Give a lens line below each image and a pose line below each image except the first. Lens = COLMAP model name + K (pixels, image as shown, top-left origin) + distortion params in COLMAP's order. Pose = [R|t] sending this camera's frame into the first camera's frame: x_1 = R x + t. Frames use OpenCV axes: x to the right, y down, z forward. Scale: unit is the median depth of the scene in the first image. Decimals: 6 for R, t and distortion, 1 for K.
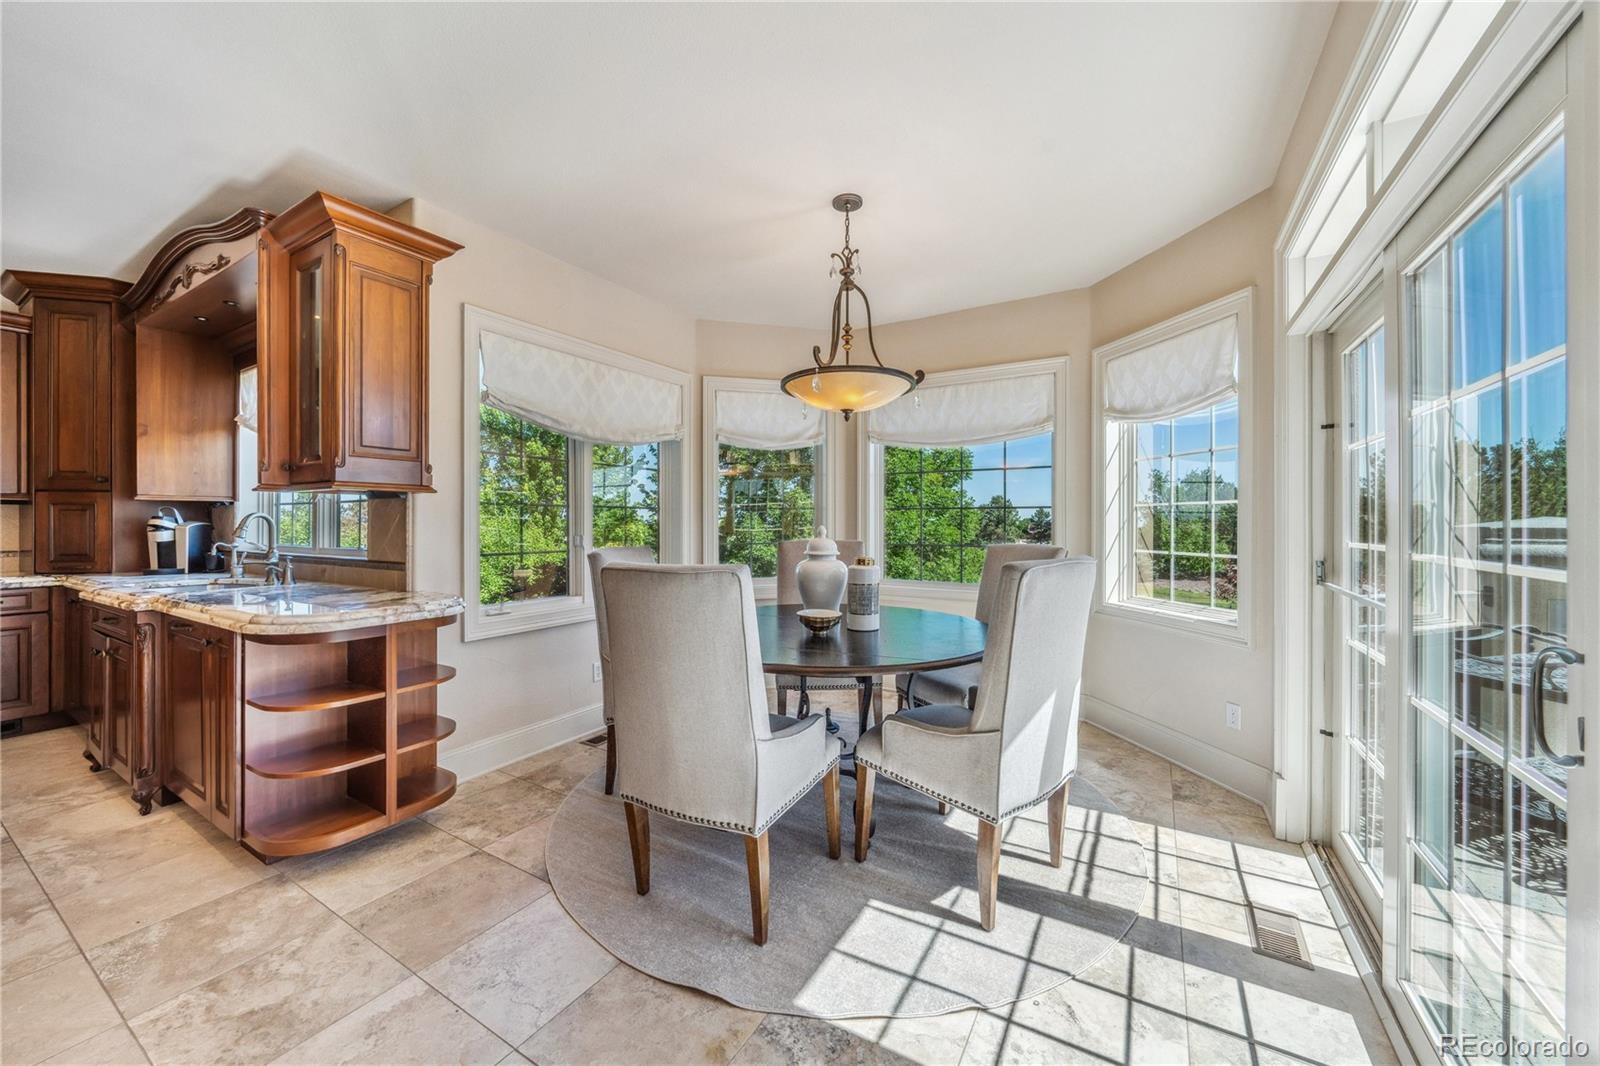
lens RADIAL K [[593.1, 0, 800.2], [0, 593.1, 524.8], [0, 0, 1]] dist [-0.001799, -0.000011]
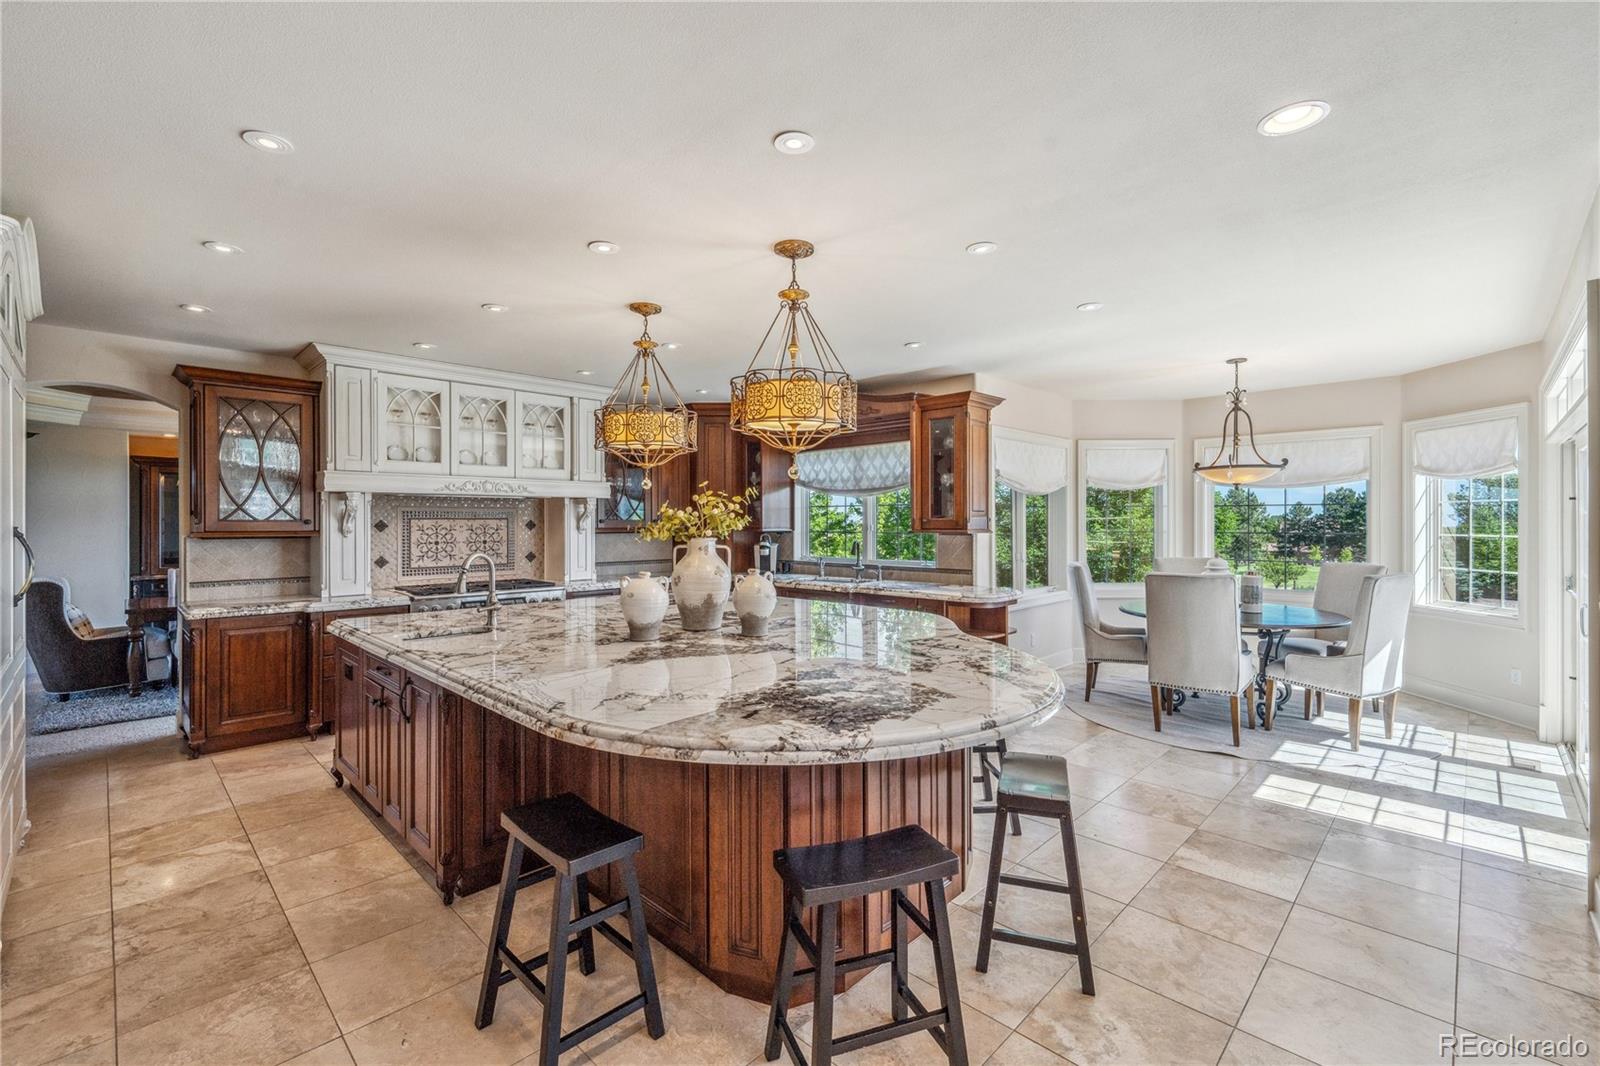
lens RADIAL K [[681.7, 0, 804.1], [0, 681.7, 522.3], [0, 0, 1]] dist [-0.000703, -0.000473]
pose [[0.971564, -0.002083, -0.236769, -0.621263], [0.001505, 0.999995, -0.002621, -0.074303], [0.236773, 0.002190, 0.971562, -1.111204]]
